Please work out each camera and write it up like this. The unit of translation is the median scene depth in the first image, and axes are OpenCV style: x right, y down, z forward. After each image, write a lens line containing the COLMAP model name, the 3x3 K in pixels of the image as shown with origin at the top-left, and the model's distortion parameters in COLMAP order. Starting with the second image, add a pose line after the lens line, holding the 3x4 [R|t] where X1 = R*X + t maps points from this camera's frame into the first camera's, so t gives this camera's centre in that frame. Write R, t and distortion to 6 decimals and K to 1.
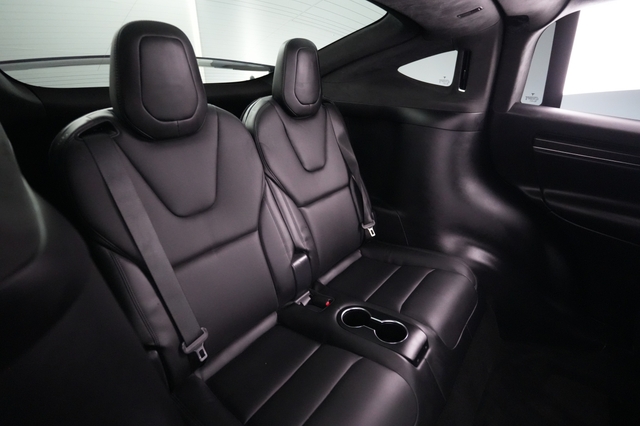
lens RADIAL K [[304.2, 0, 320.0], [0, 304.2, 213.0], [0, 0, 1]] dist [0.001304, 0.000303]
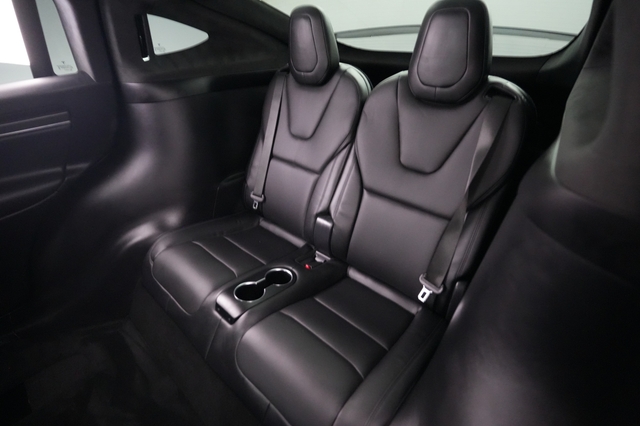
lens RADIAL K [[304.2, 0, 320.0], [0, 304.2, 213.0], [0, 0, 1]] dist [0.001304, 0.000303]
pose [[-0.041763, 0.510719, -0.858733, 0.830552], [-0.433104, 0.765279, 0.476202, -0.369855], [0.900376, 0.391808, 0.189234, 0.749543]]
